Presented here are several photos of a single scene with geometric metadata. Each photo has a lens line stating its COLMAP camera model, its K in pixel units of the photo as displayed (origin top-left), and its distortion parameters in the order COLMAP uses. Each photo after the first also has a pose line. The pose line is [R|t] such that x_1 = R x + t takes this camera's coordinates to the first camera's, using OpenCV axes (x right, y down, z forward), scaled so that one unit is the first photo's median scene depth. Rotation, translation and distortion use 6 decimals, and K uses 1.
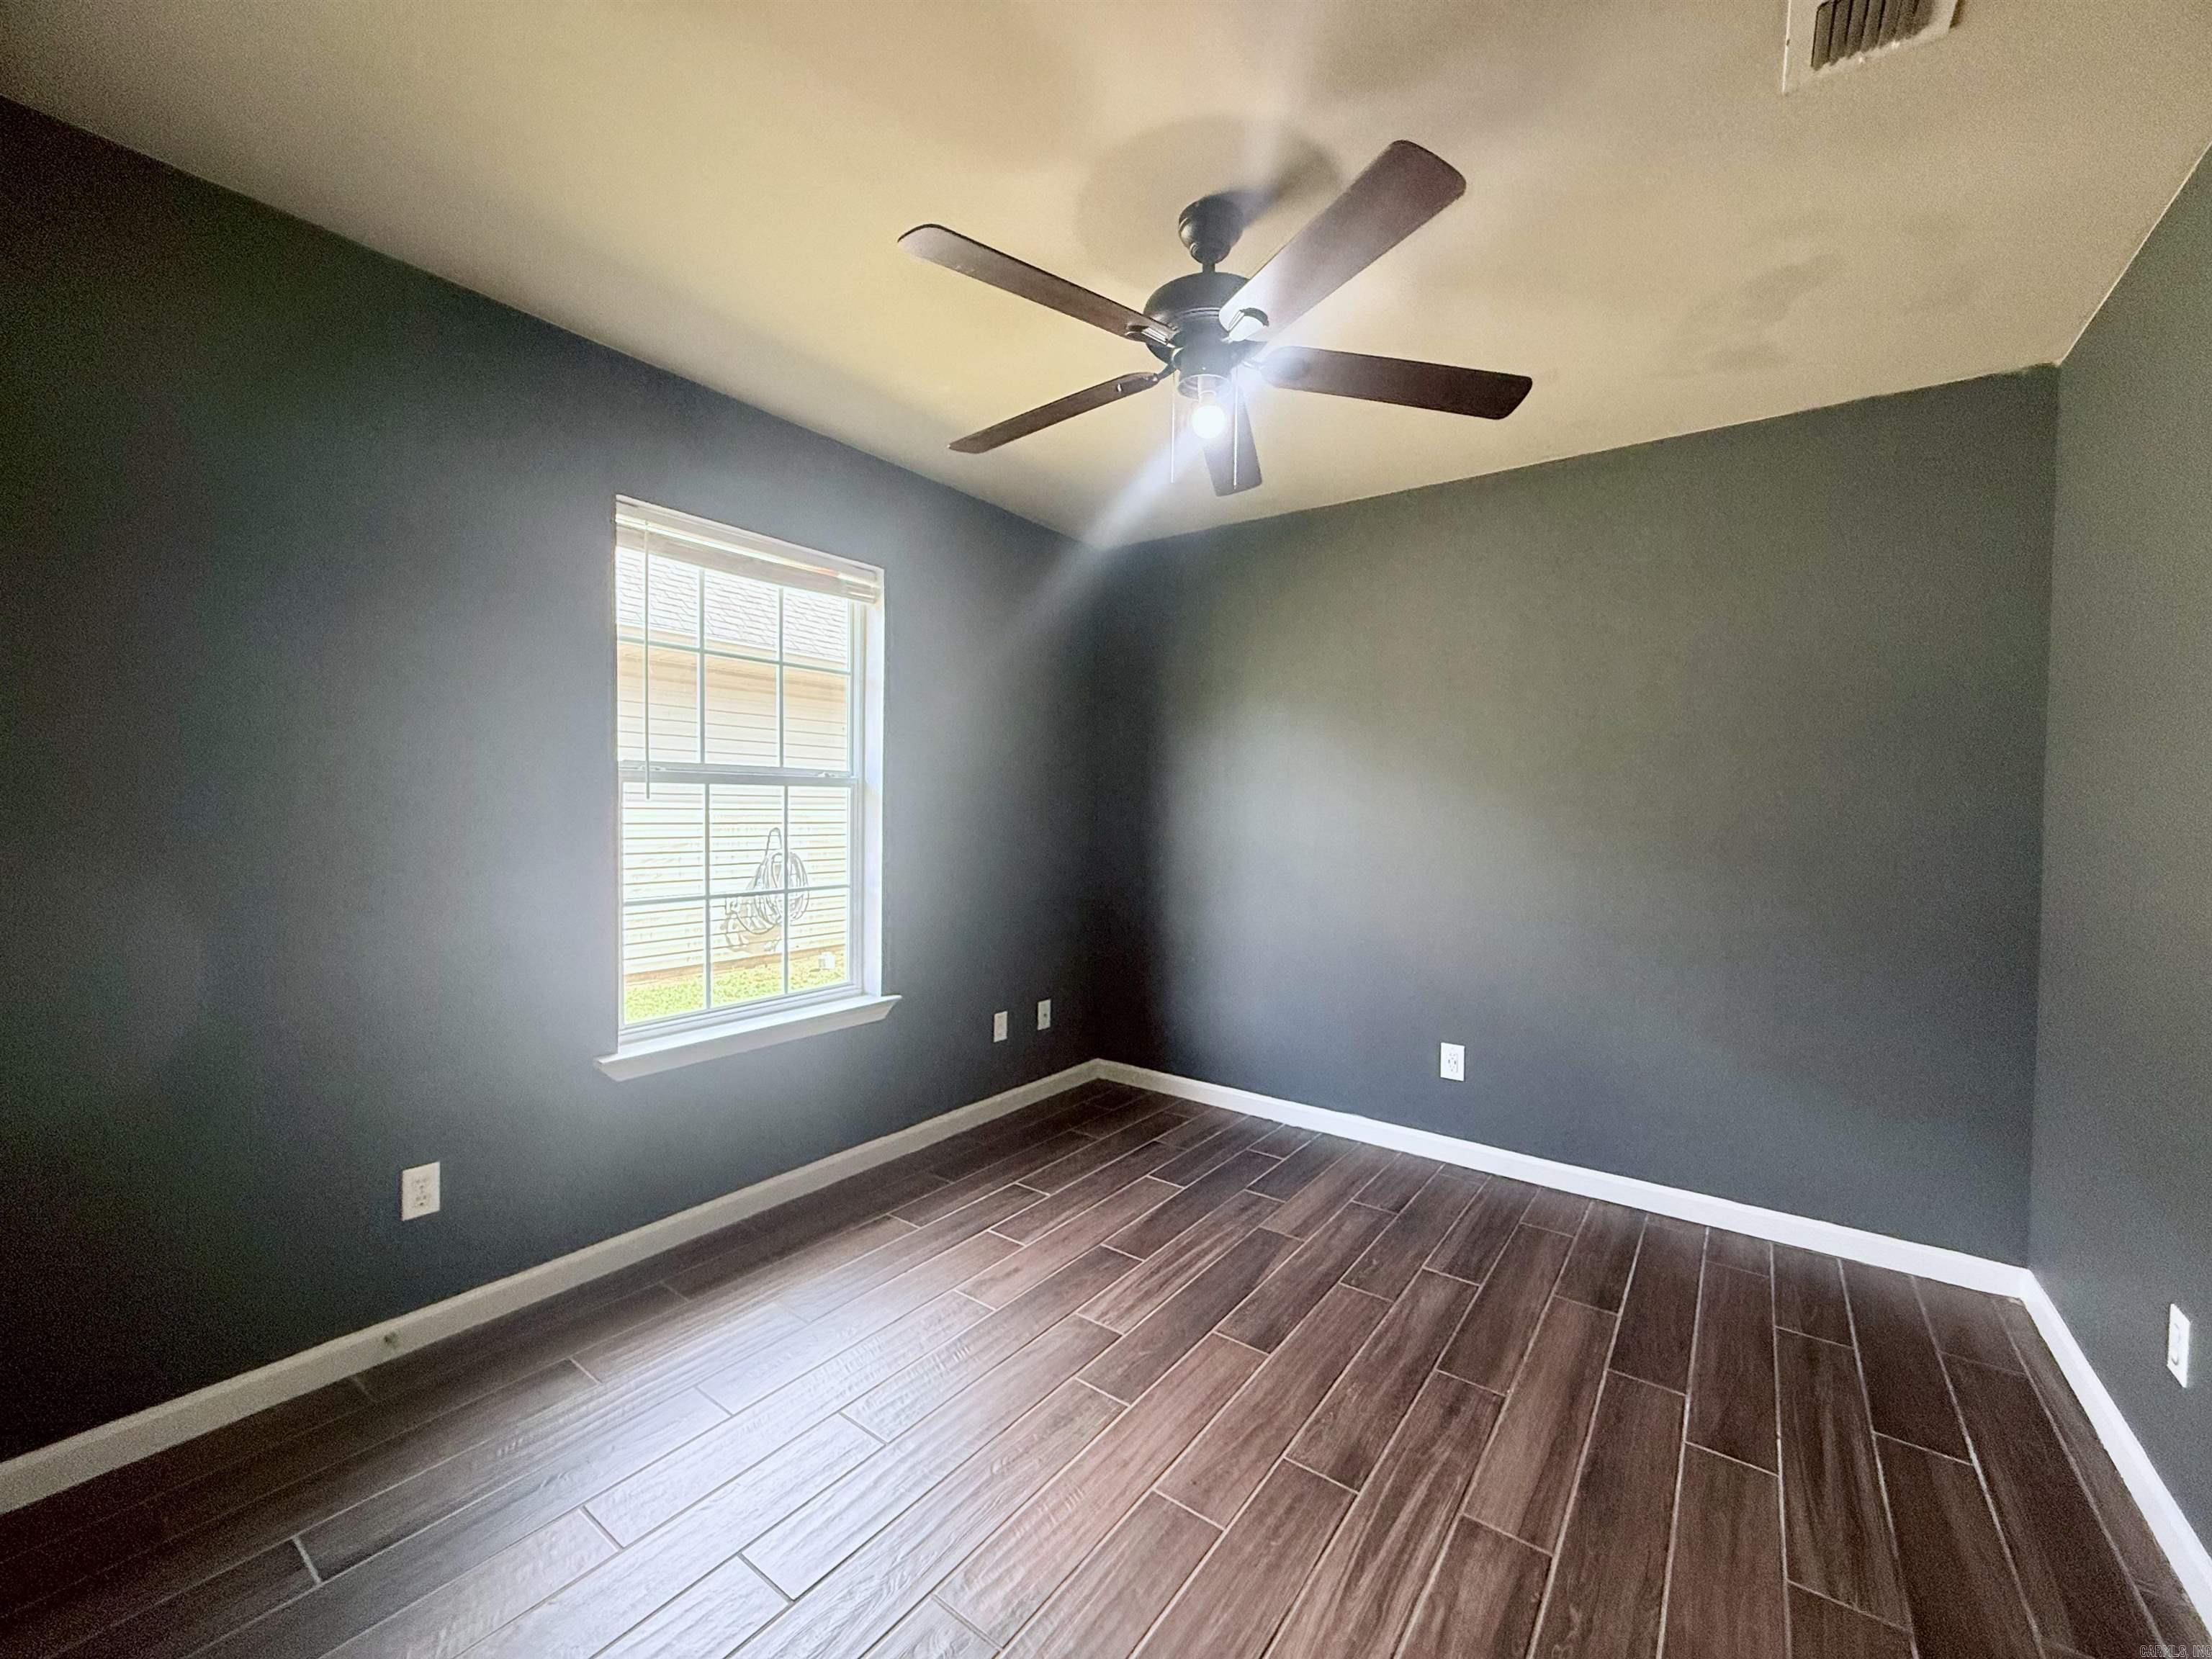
lens RADIAL K [[881.1, 0, 1099.9], [0, 881.1, 828.5], [0, 0, 1]] dist [0.000242, -0.000038]
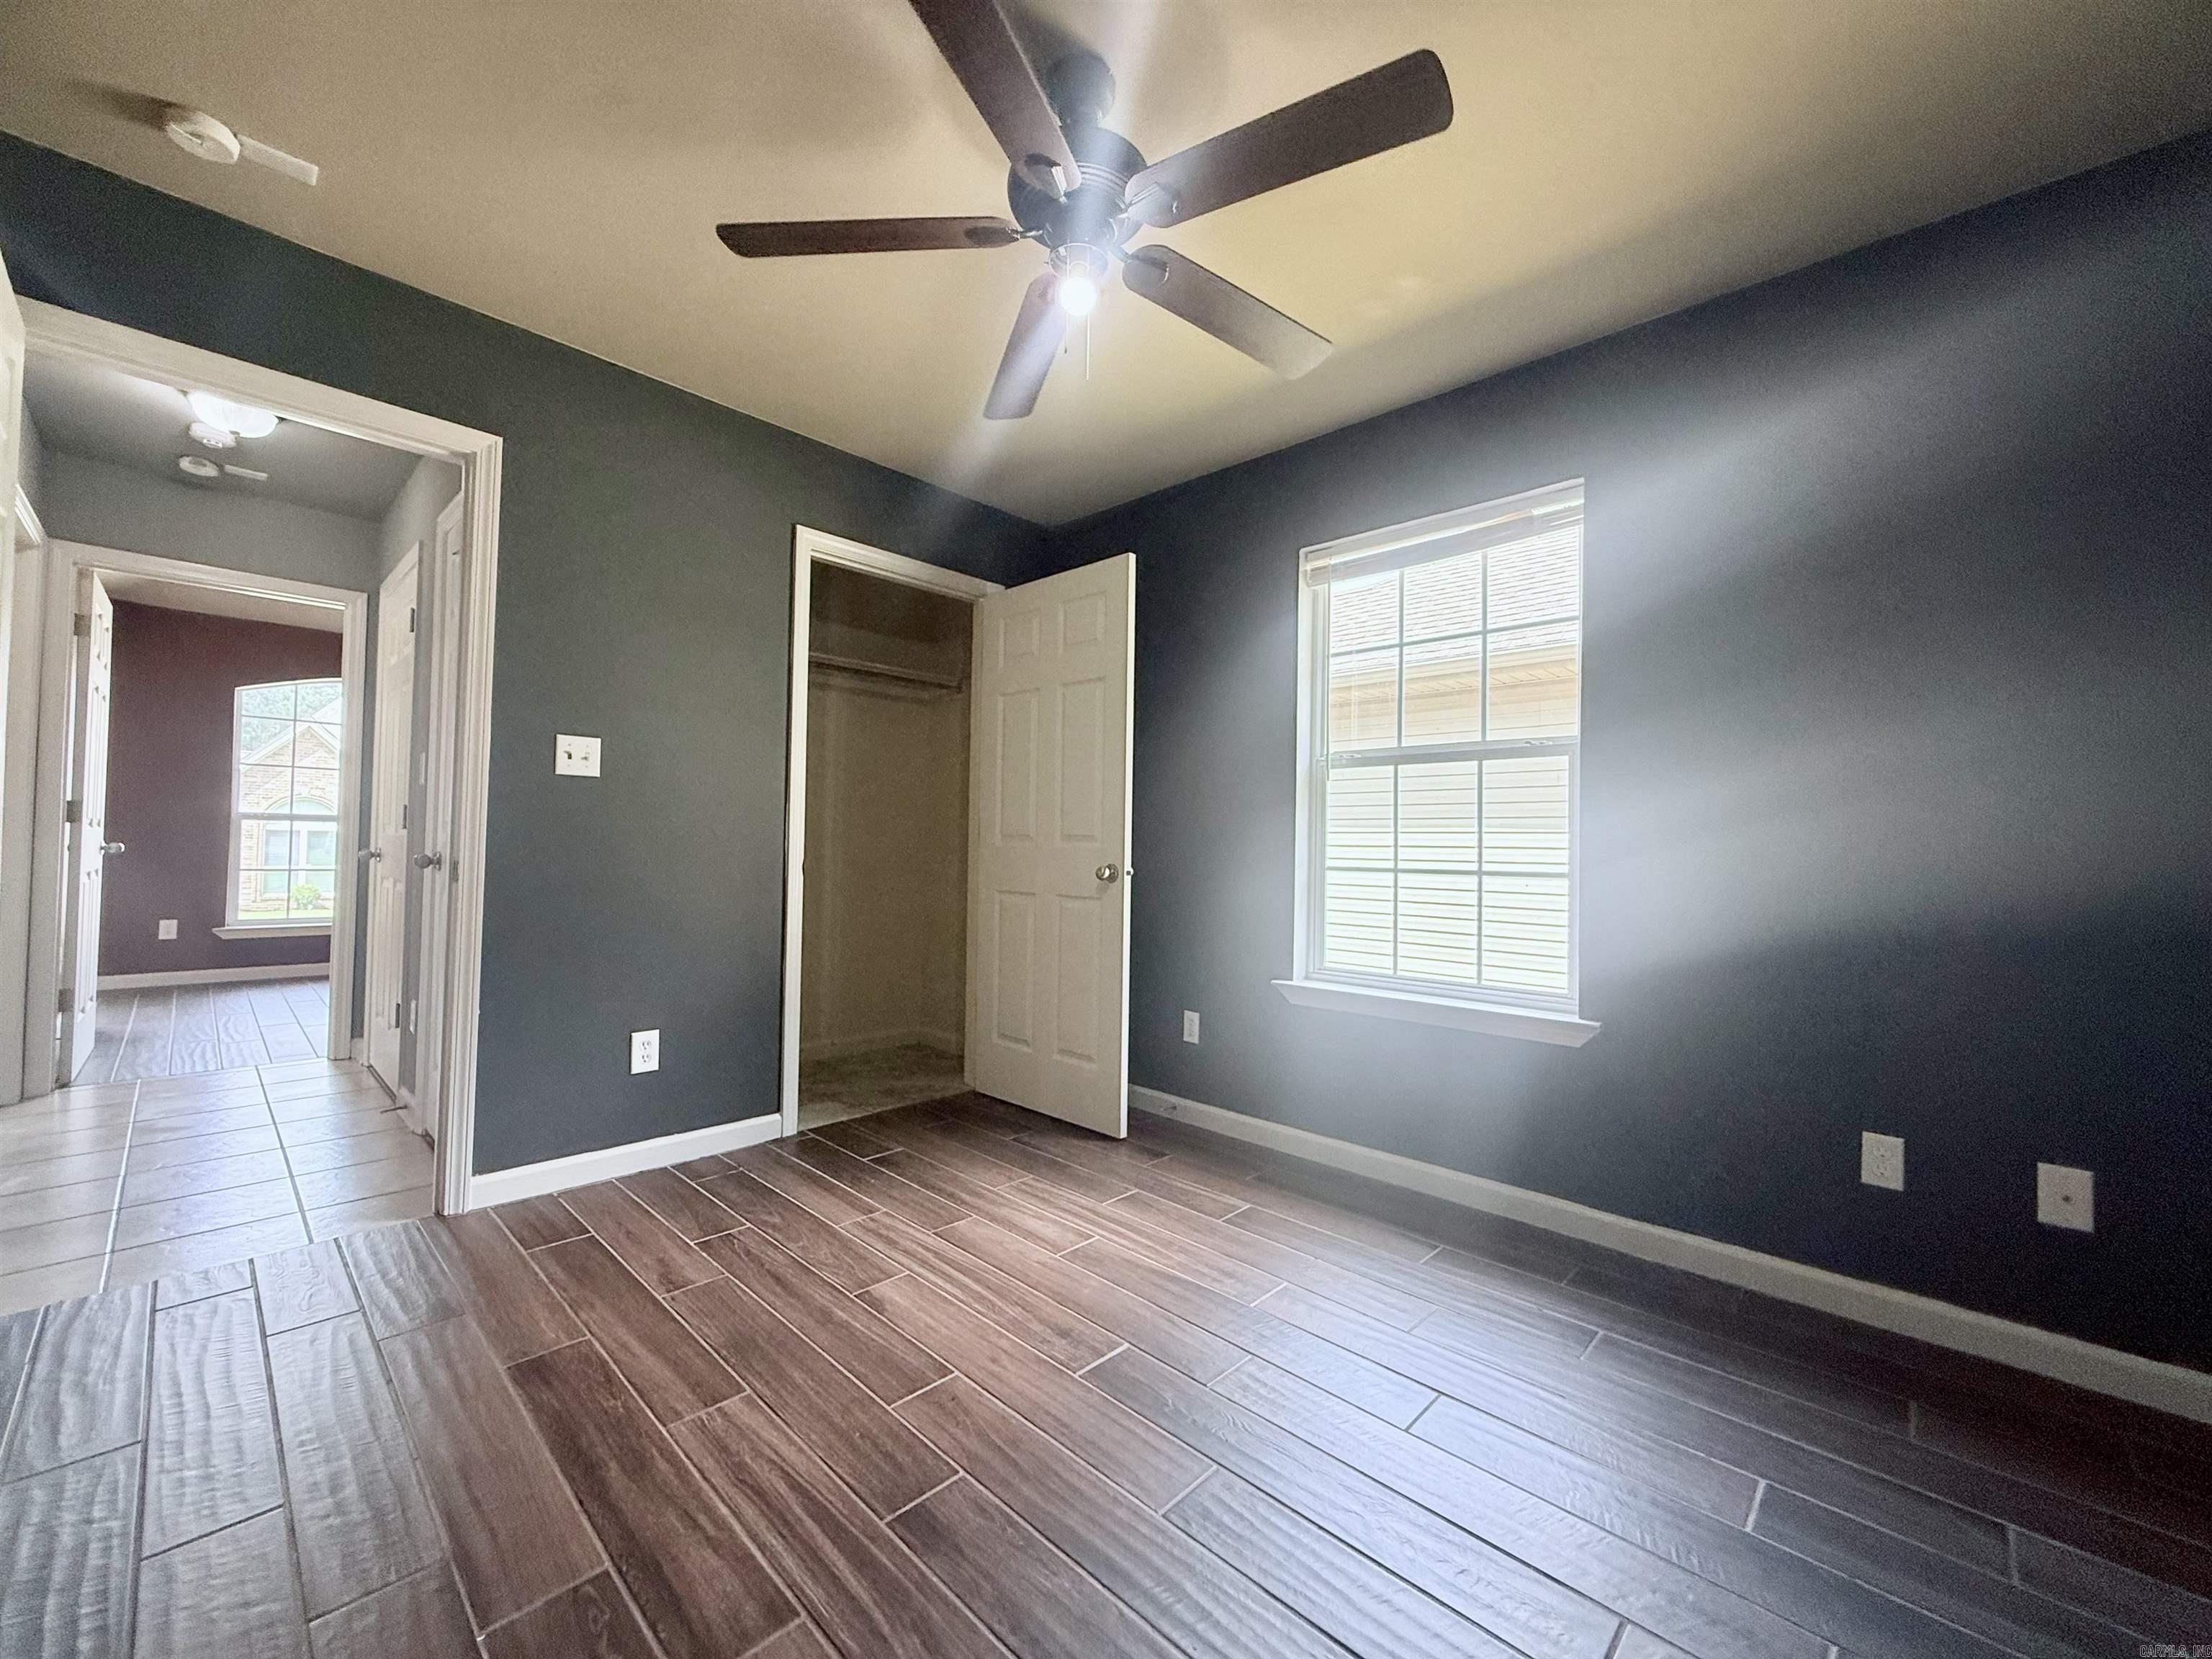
lens RADIAL K [[881.1, 0, 1099.9], [0, 881.1, 828.5], [0, 0, 1]] dist [0.000242, -0.000038]
pose [[-0.130053, -0.038818, -0.990747, 1.109300], [-0.044299, 0.998463, -0.033305, 0.130557], [0.990517, 0.039558, -0.131572, 1.288651]]
